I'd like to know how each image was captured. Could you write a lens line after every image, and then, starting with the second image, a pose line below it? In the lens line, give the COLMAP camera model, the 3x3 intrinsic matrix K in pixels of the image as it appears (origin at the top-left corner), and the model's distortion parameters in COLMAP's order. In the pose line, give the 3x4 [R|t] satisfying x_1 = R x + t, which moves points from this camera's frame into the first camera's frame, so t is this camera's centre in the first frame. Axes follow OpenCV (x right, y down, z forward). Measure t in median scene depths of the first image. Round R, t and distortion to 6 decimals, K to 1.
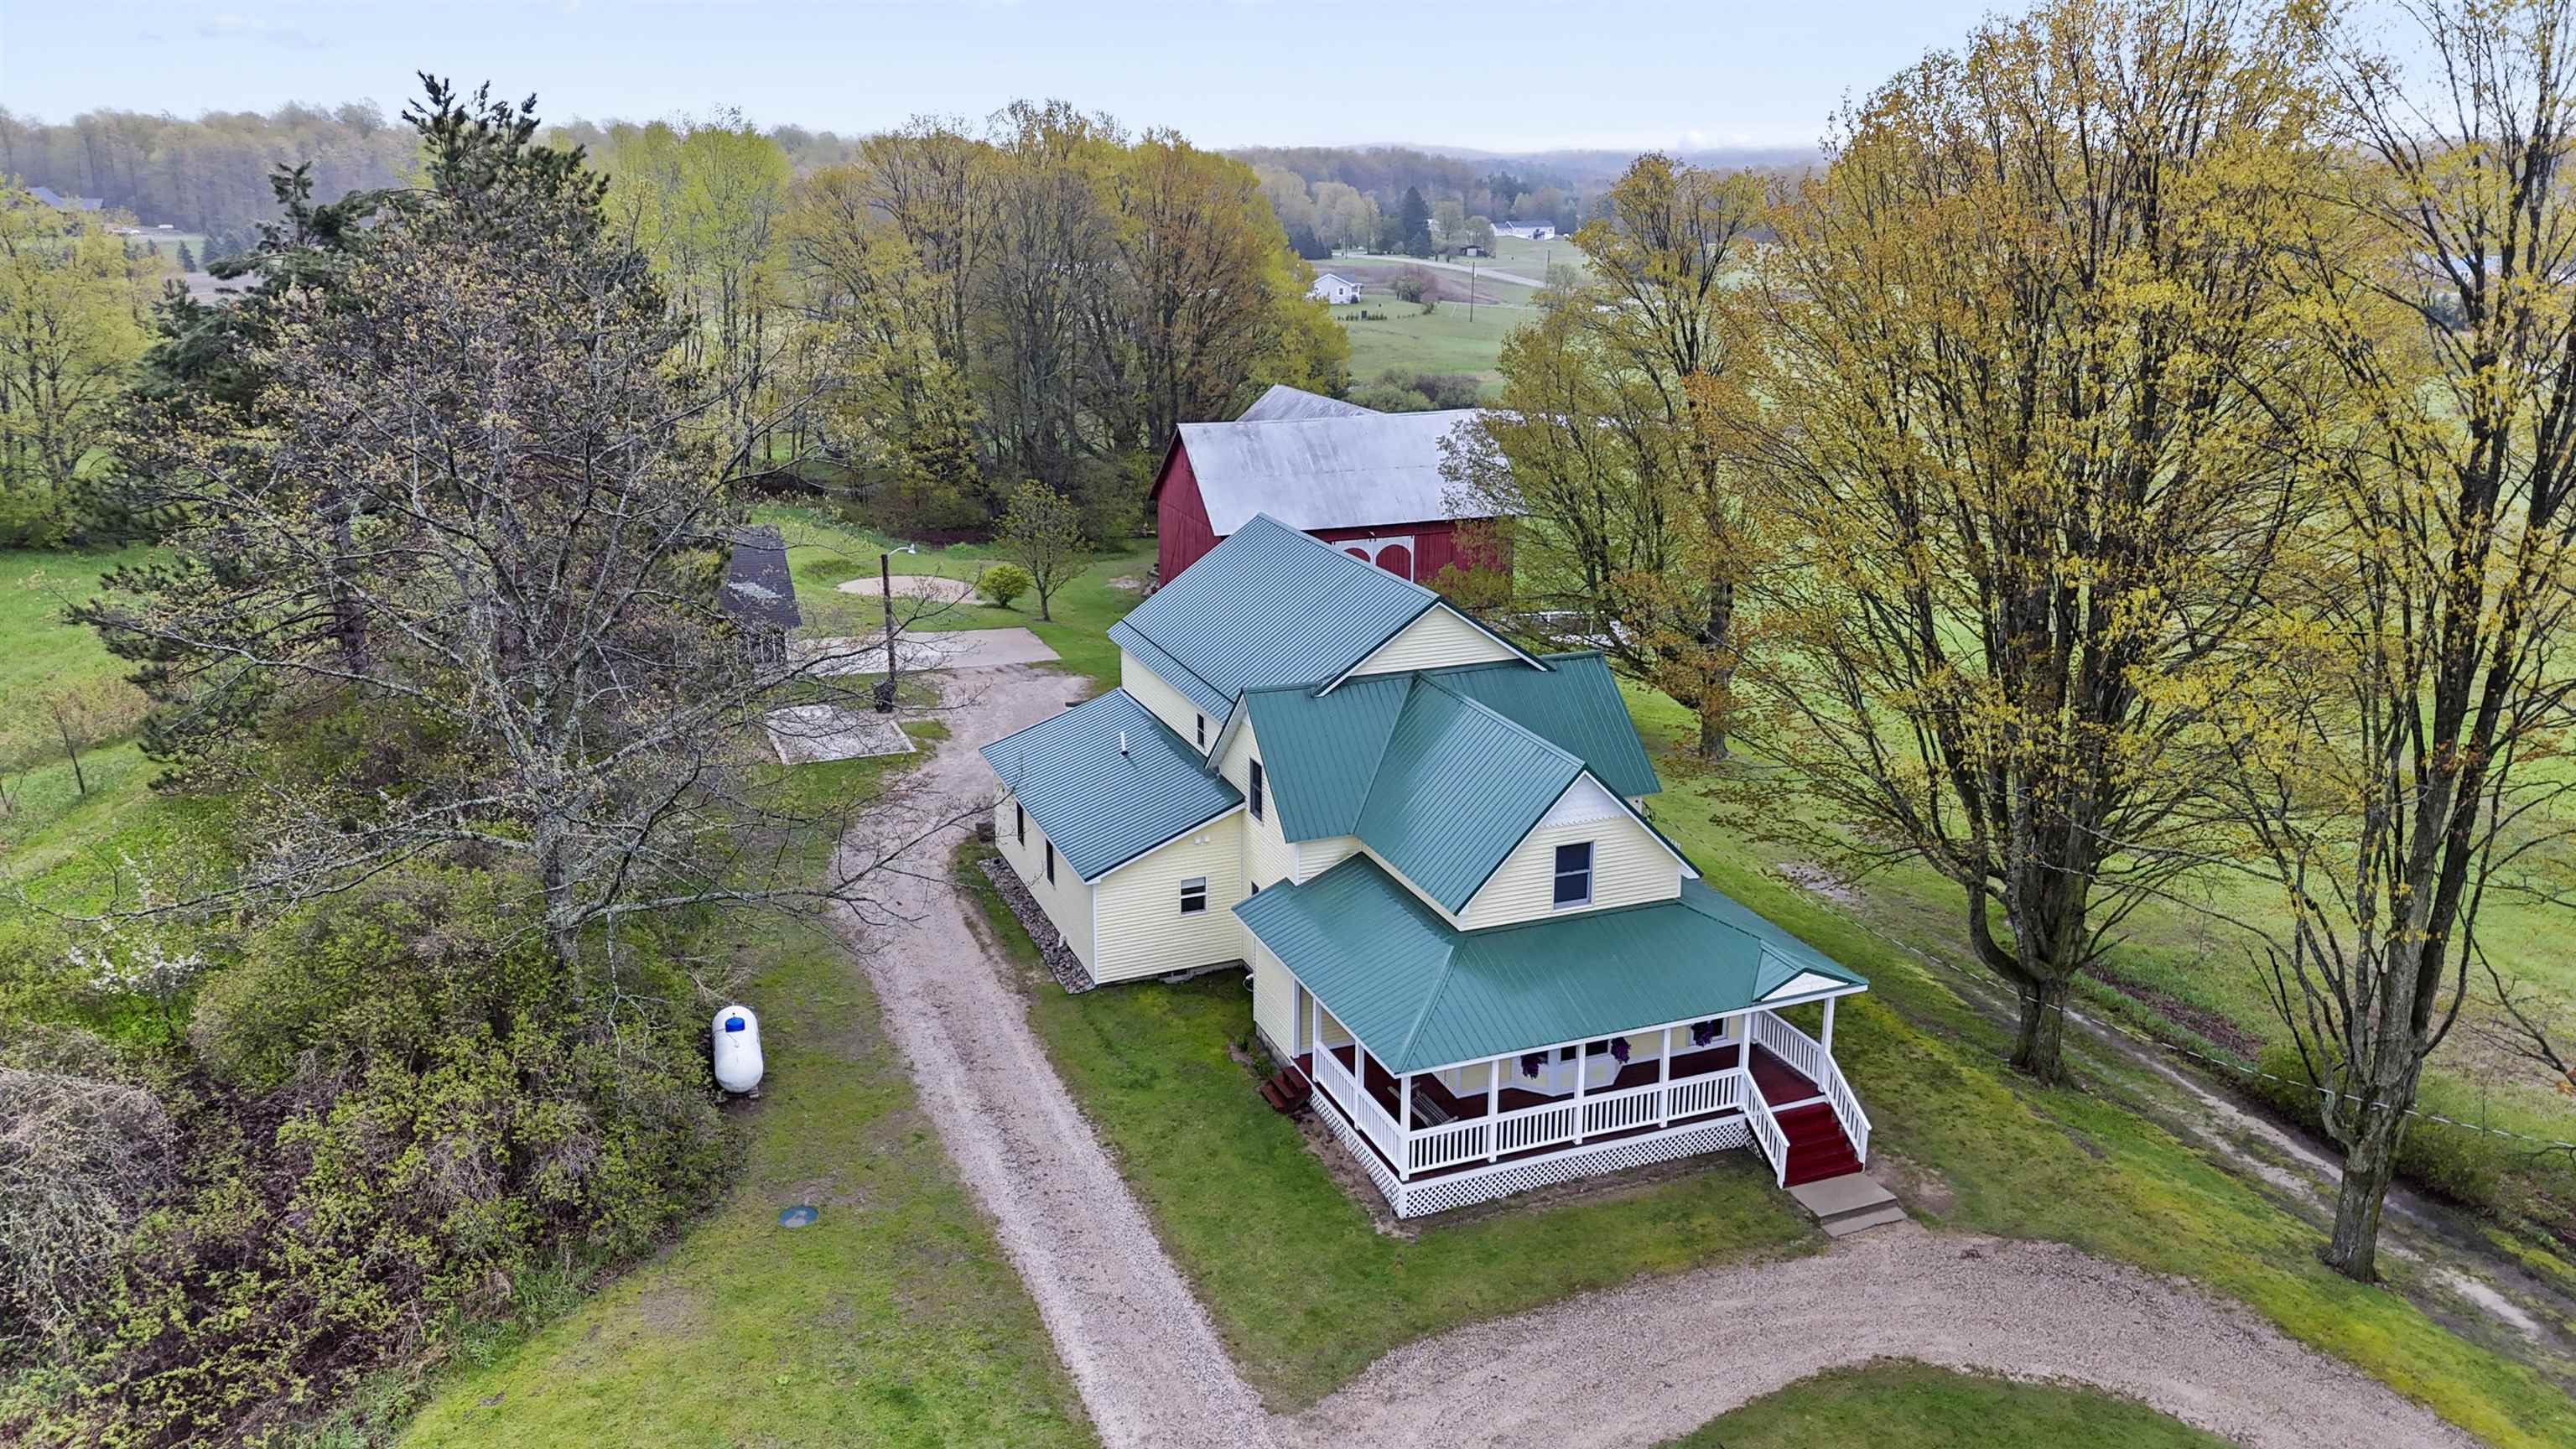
lens RADIAL K [[1879.4, 0, 1291.1], [0, 1879.4, 722.2], [0, 0, 1]] dist [0.088924, -0.087328]
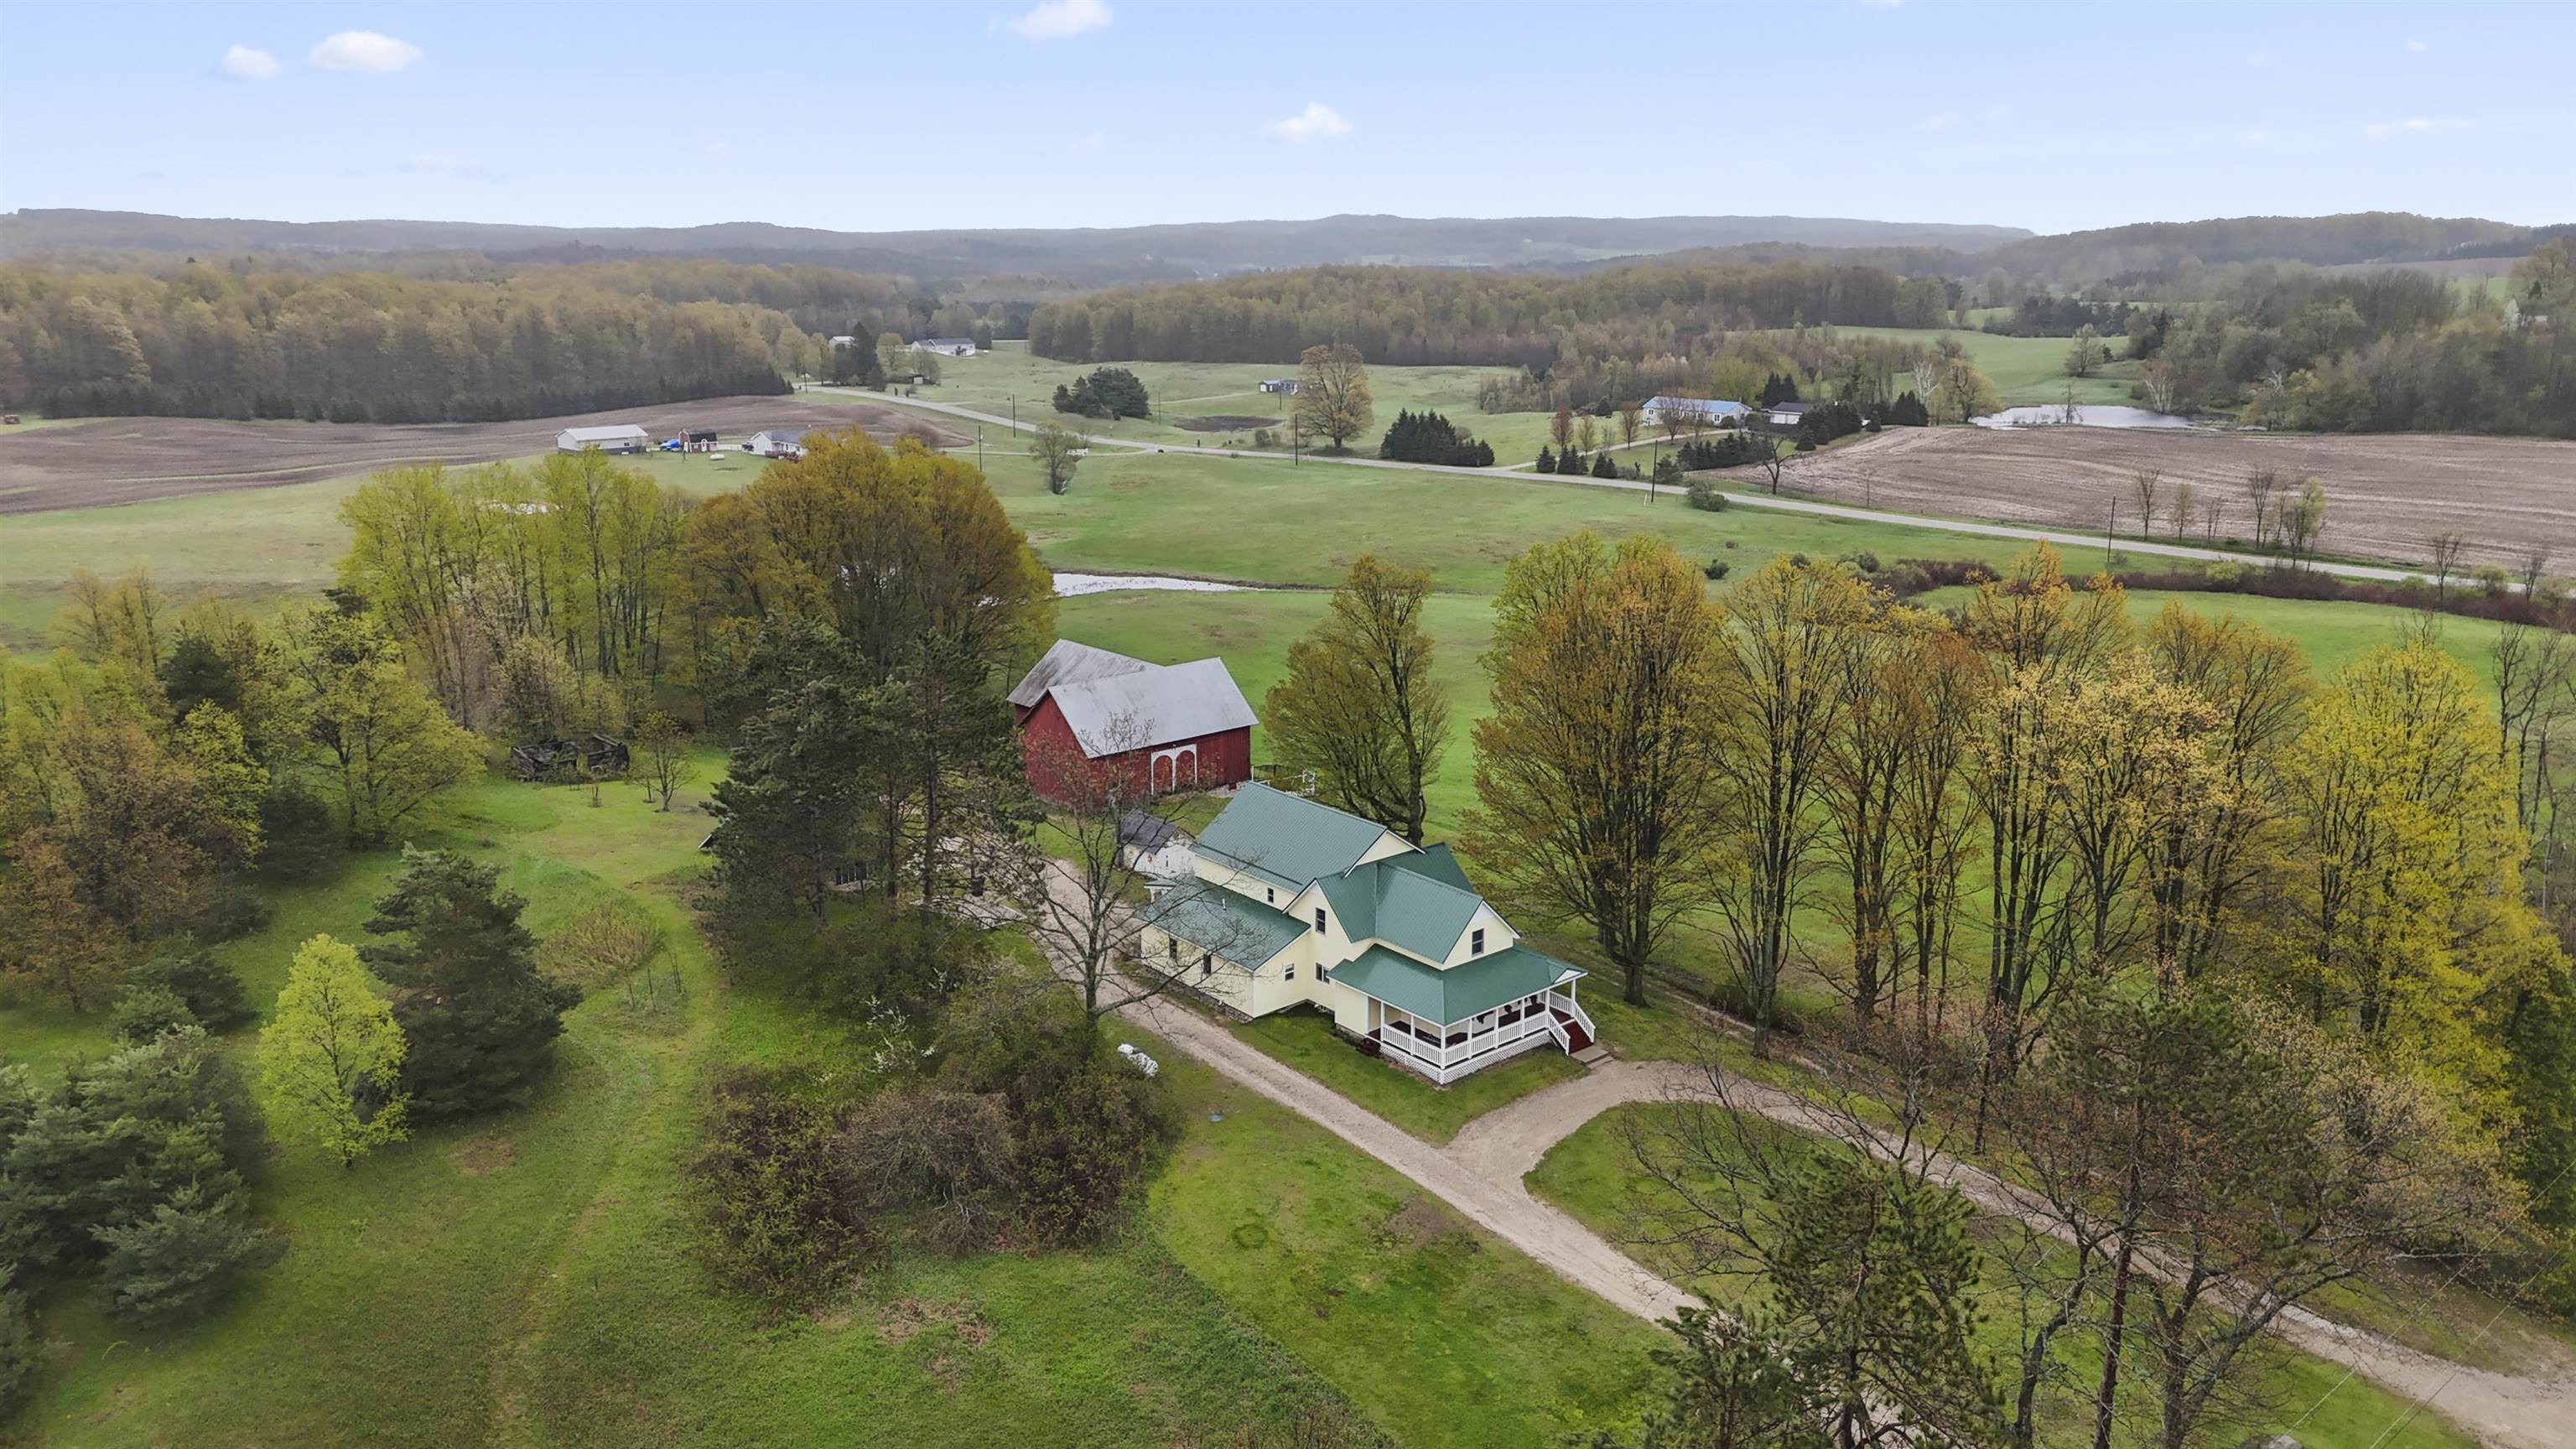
lens RADIAL K [[1879.4, 0, 1290.5], [0, 1879.4, 710.8], [0, 0, 1]] dist [0.088924, -0.087328]
pose [[0.947409, -0.079097, 0.310098, -0.825529], [0.091972, 0.995393, -0.027094, -0.177846], [-0.306526, 0.054190, 0.950319, -1.295027]]
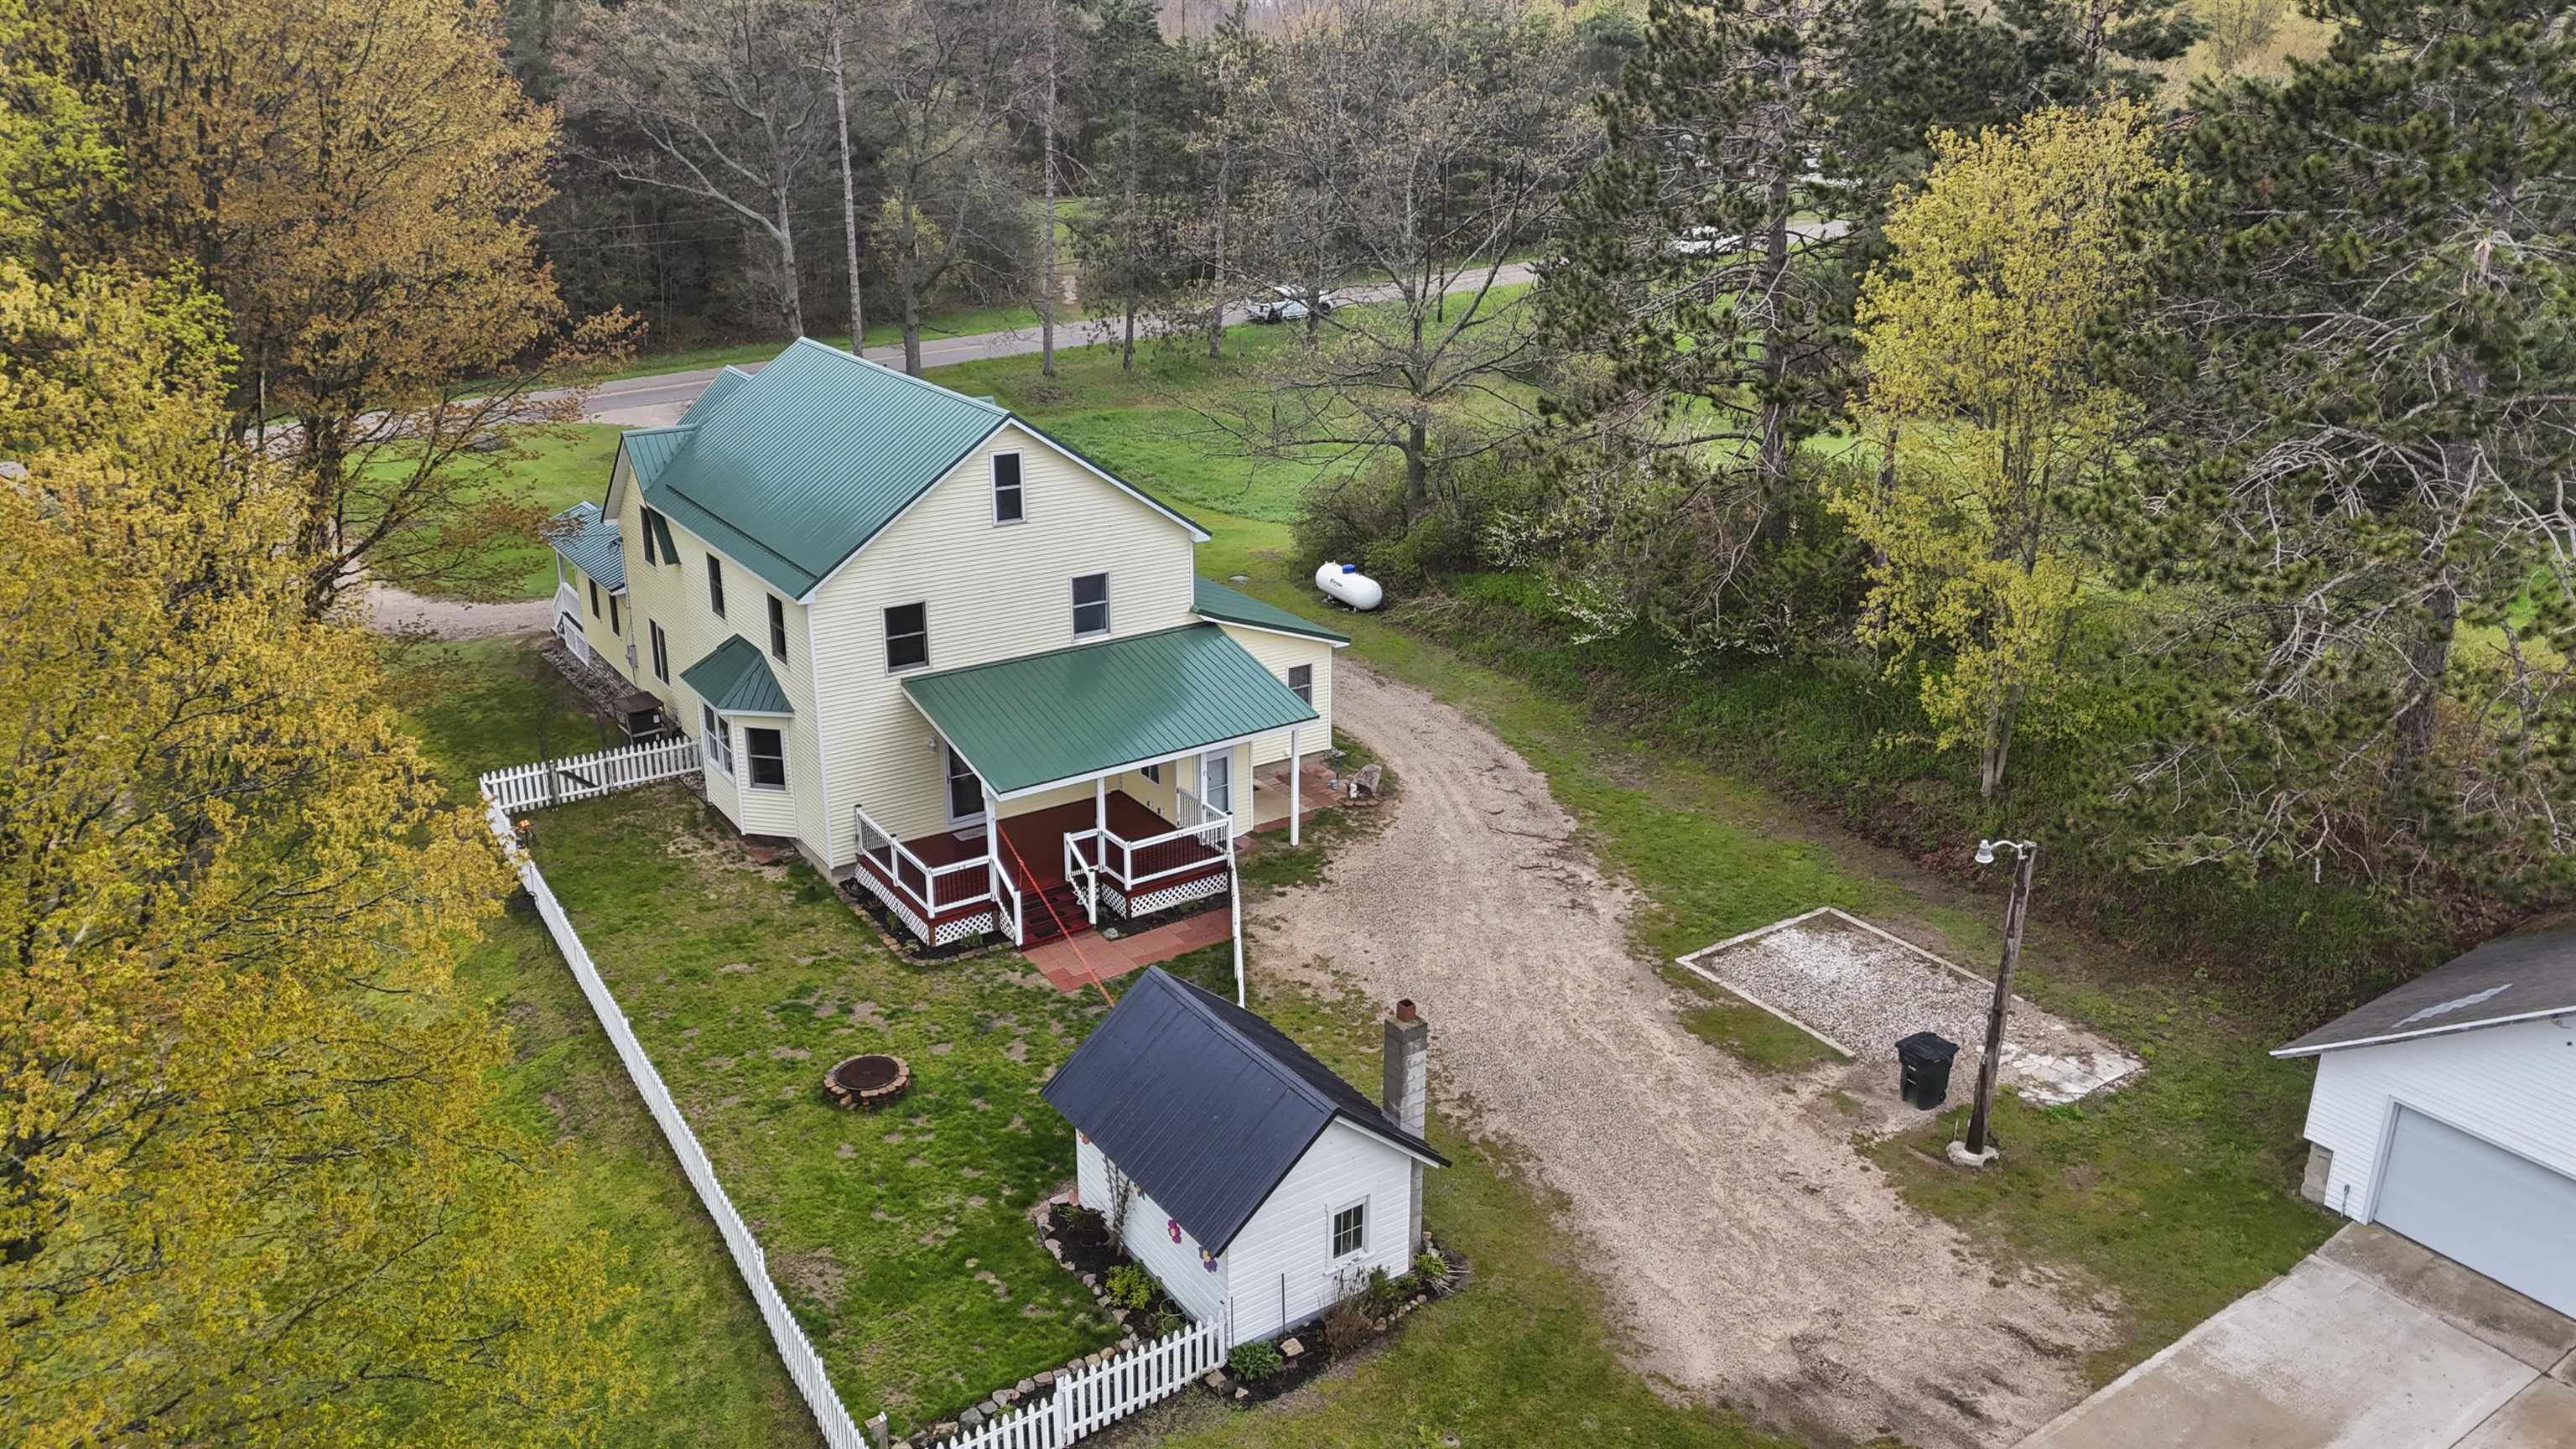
lens RADIAL K [[1879.4, 0, 1290.0], [0, 1879.4, 724.4], [0, 0, 1]] dist [0.088924, -0.087328]
pose [[-0.978867, 0.064045, -0.194212, 0.034045], [-0.065034, 0.802901, 0.592554, -0.608540], [0.193883, 0.592661, -0.781768, 2.266604]]
